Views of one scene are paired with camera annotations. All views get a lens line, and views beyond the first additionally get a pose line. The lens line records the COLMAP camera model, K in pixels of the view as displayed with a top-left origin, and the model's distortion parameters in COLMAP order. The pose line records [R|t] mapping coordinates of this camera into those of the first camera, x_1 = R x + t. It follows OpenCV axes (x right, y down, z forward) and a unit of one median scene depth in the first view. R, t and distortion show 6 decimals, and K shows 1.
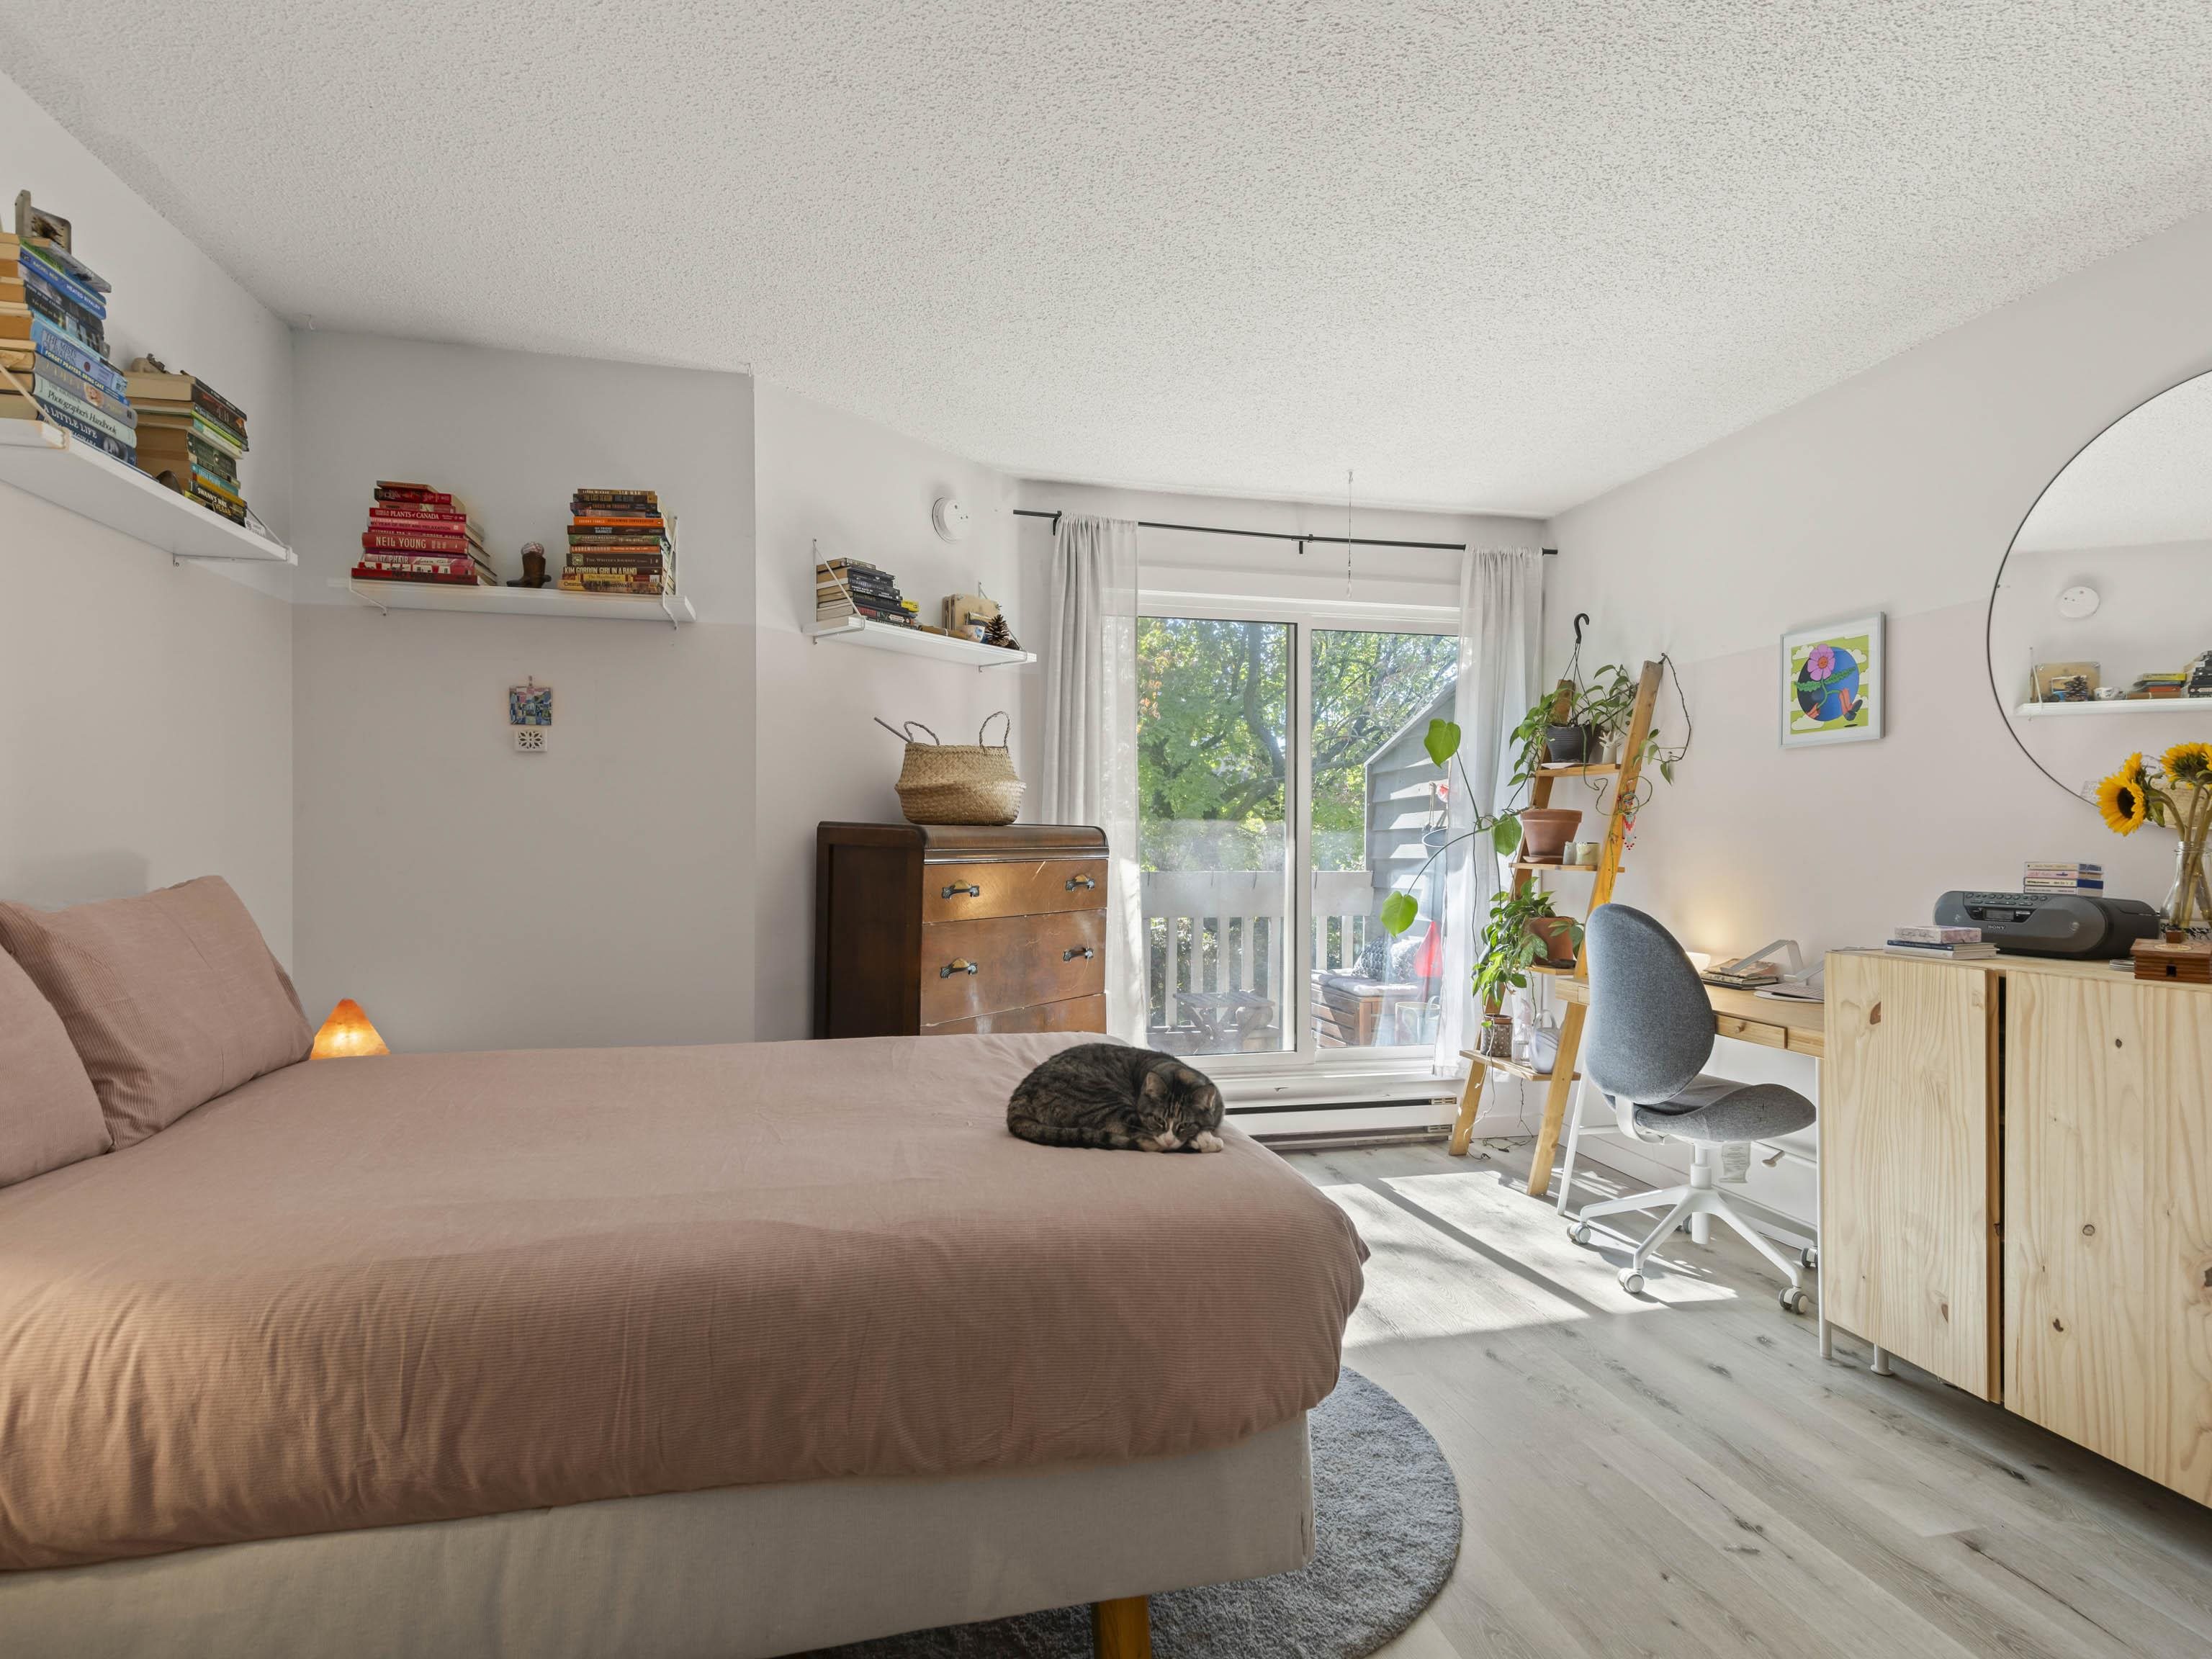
lens RADIAL K [[1130.0, 0, 1118.2], [0, 1130.0, 846.1], [0, 0, 1]] dist [0.009898, -0.001215]
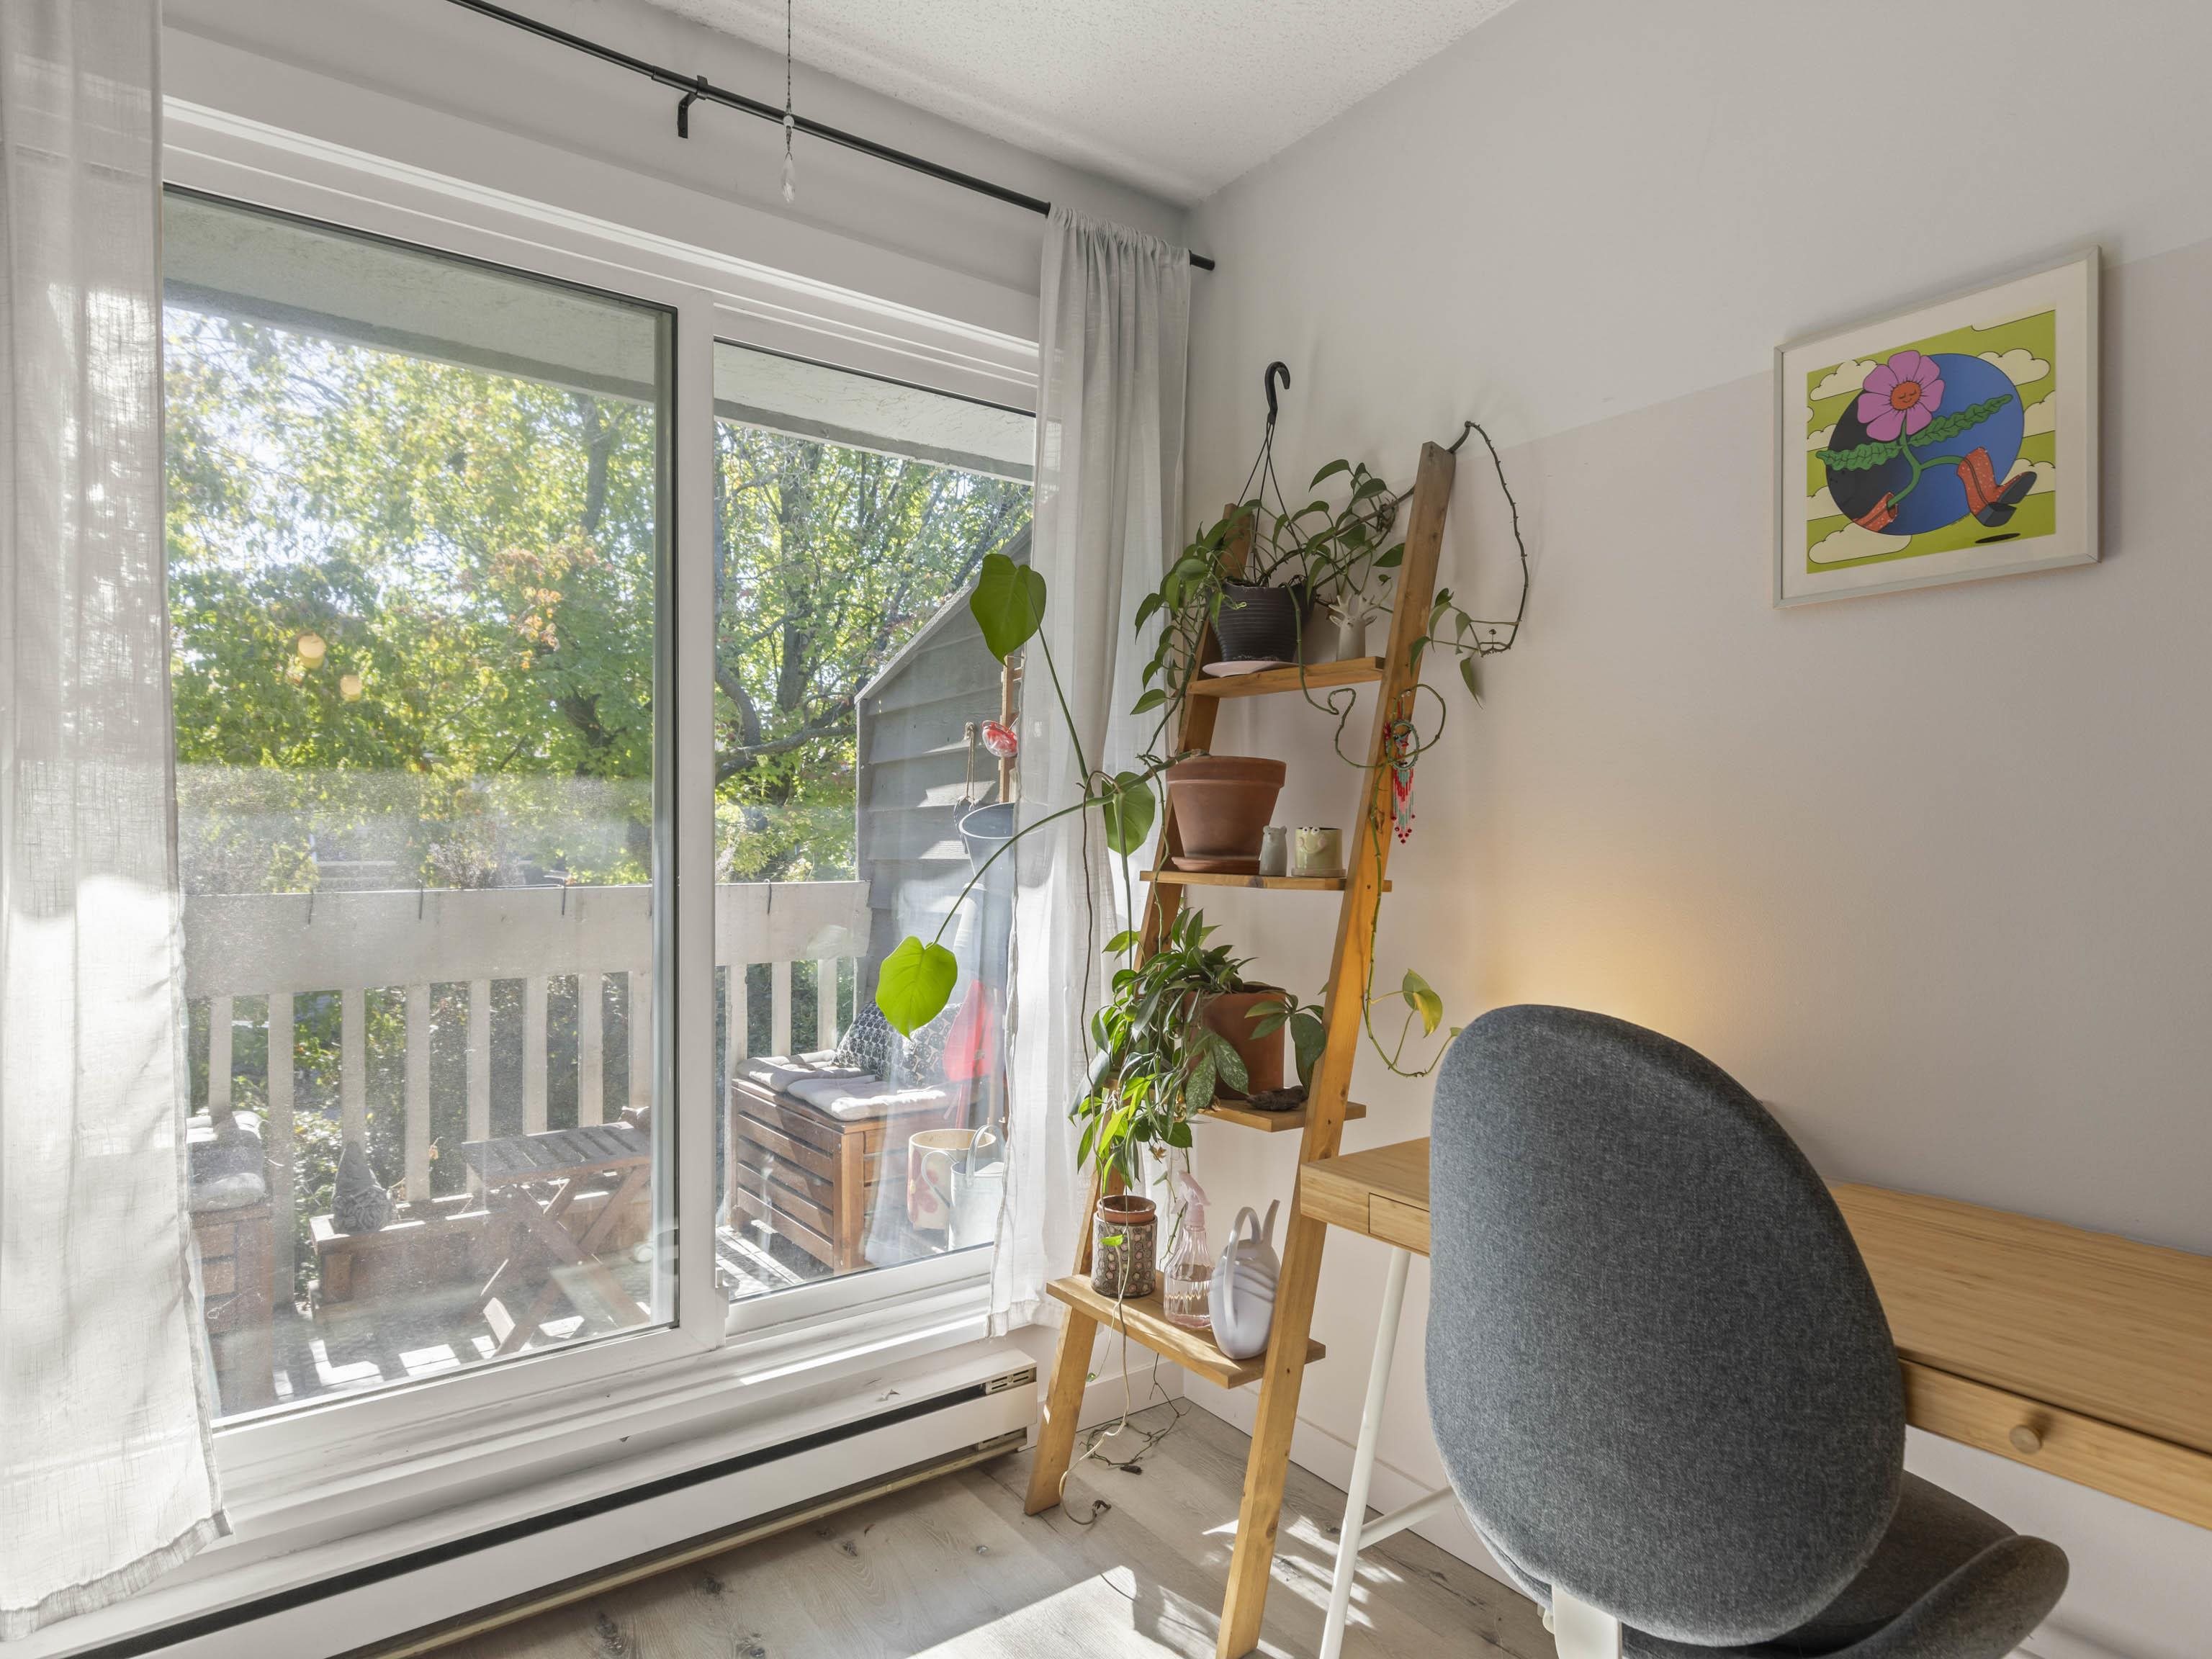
lens RADIAL K [[1232.6, 0, 1115.0], [0, 1232.6, 835.5], [0, 0, 1]] dist [0.000176, 0.000708]
pose [[0.918227, -0.003021, 0.396044, 0.165317], [0.004050, 0.999990, -0.001762, 0.000867], [-0.396034, 0.003221, 0.918230, 0.675311]]
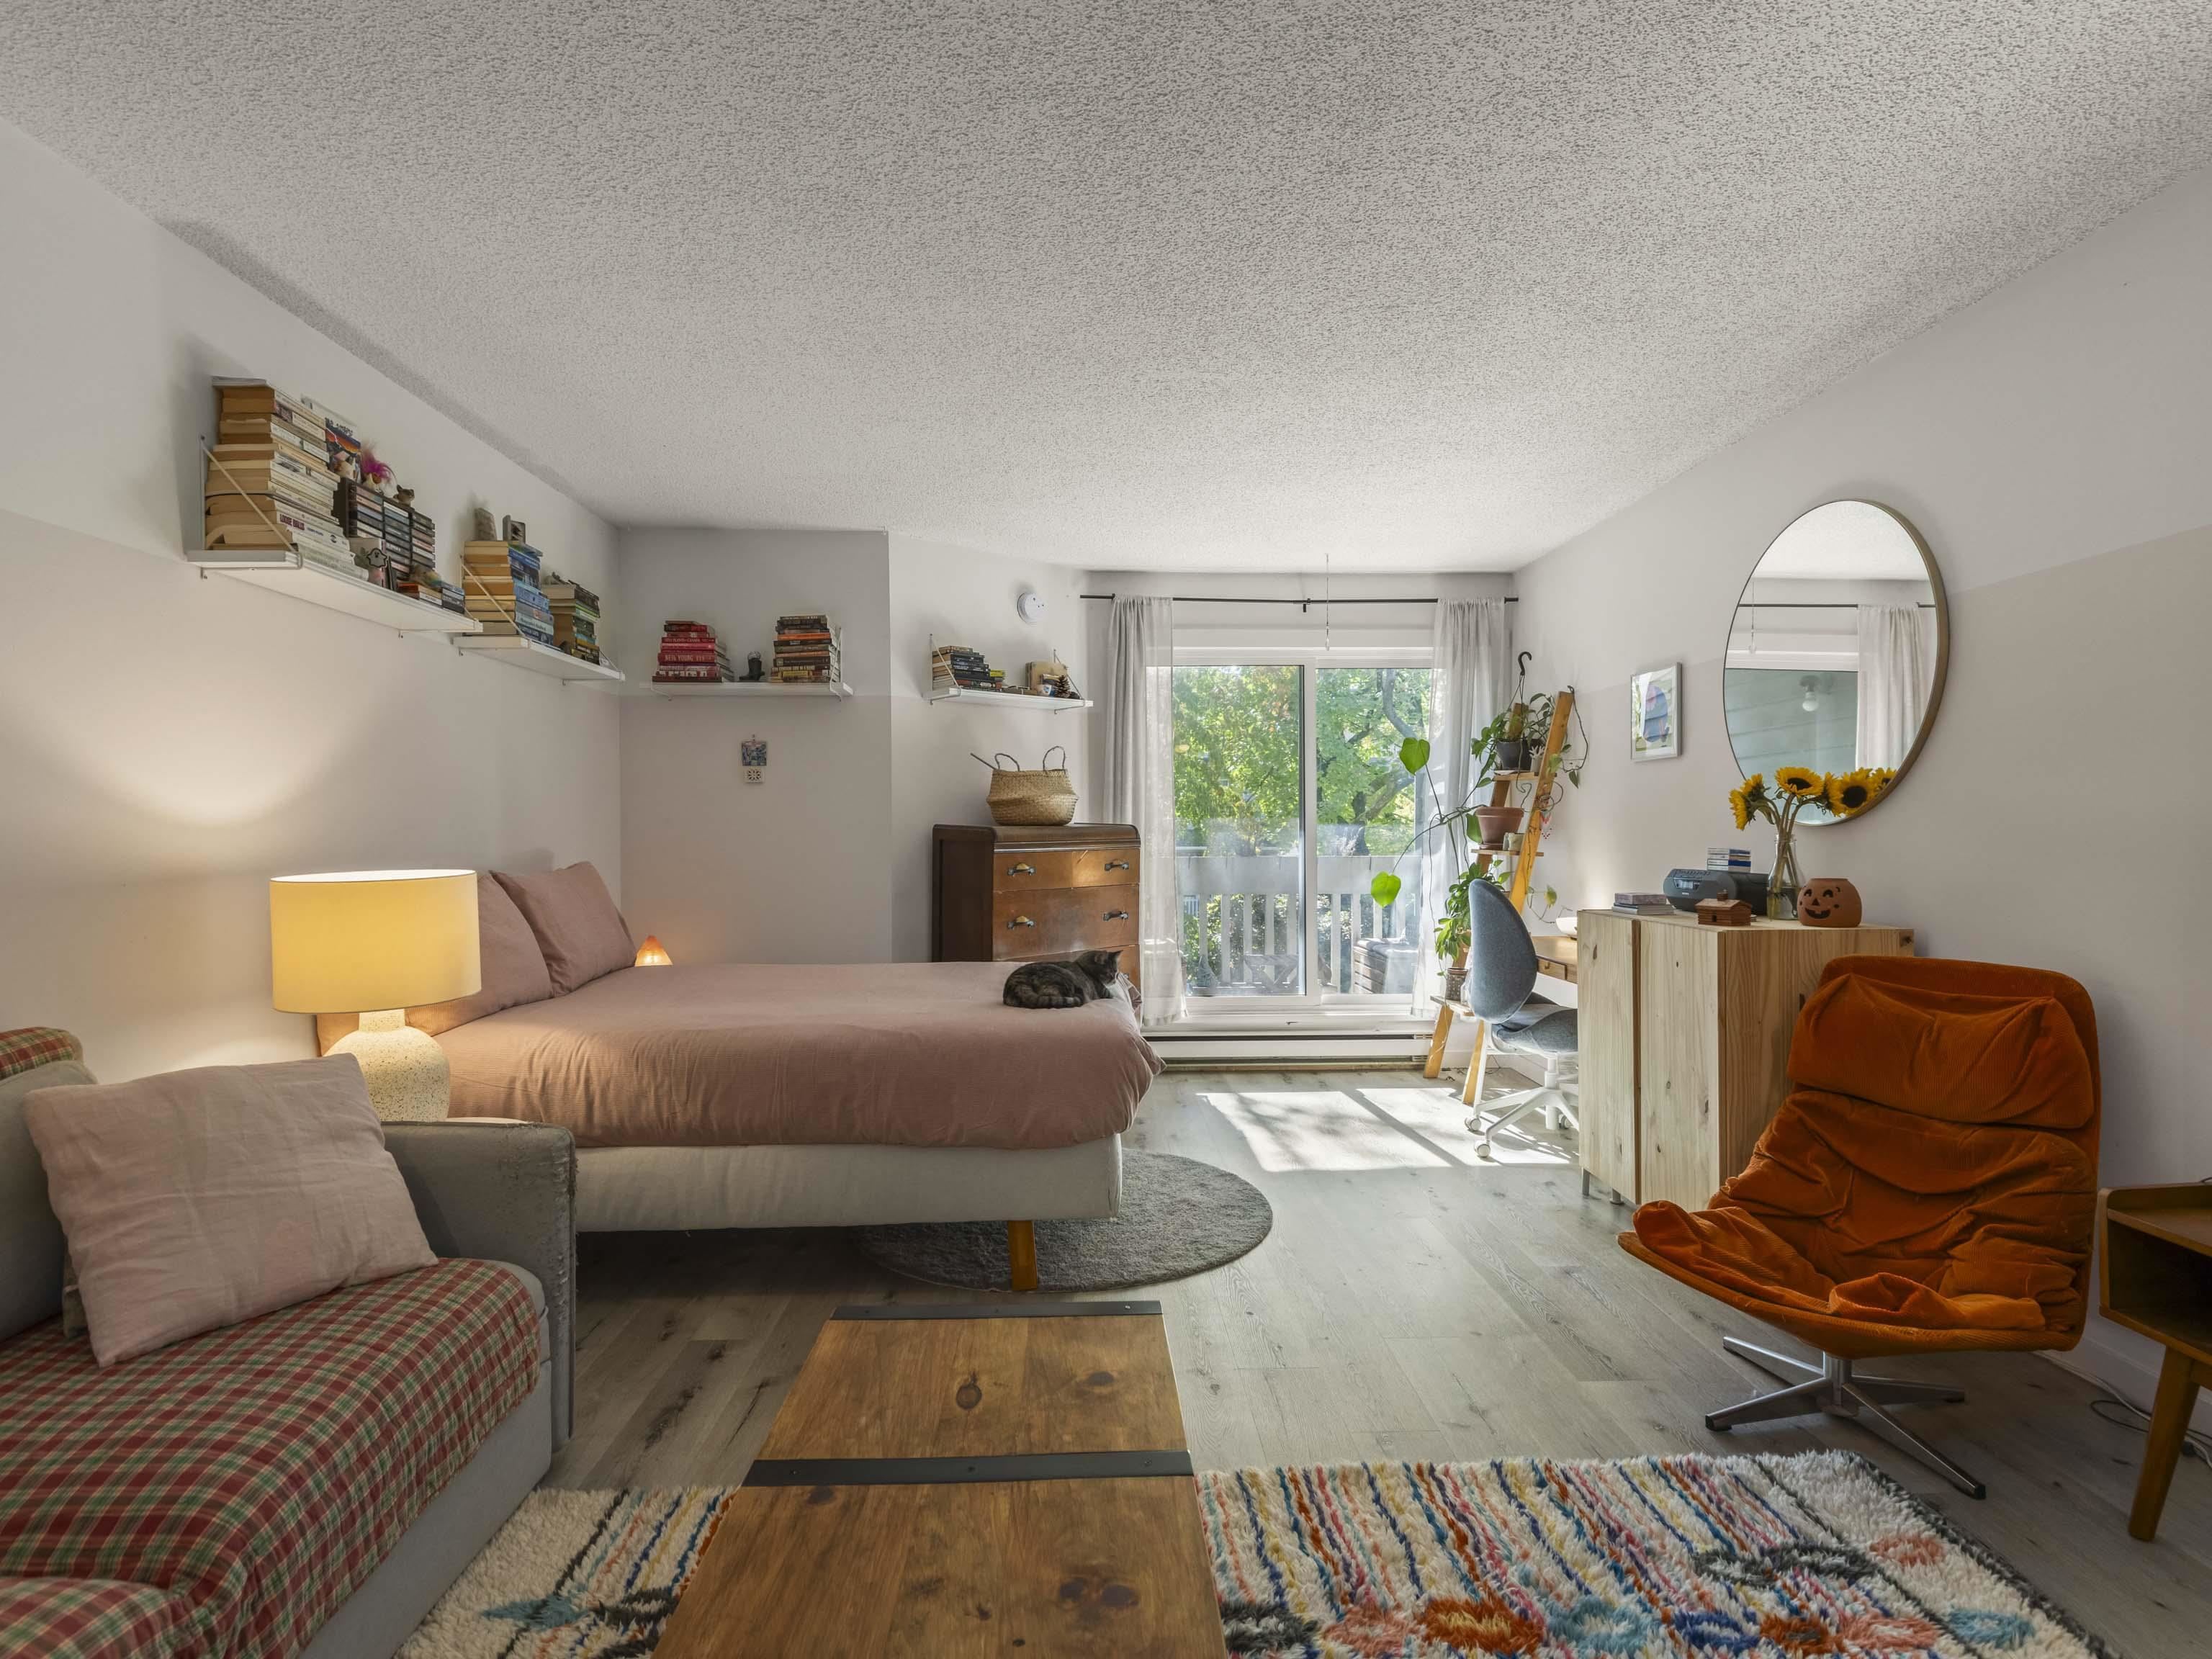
lens RADIAL K [[1112.5, 0, 1111.9], [0, 1112.5, 835.4], [0, 0, 1]] dist [0.008483, -0.002125]
pose [[0.981795, -0.007564, -0.189793, 0.240603], [0.008091, 0.999965, 0.002002, -0.008349], [0.189771, -0.003502, 0.981822, -0.390064]]
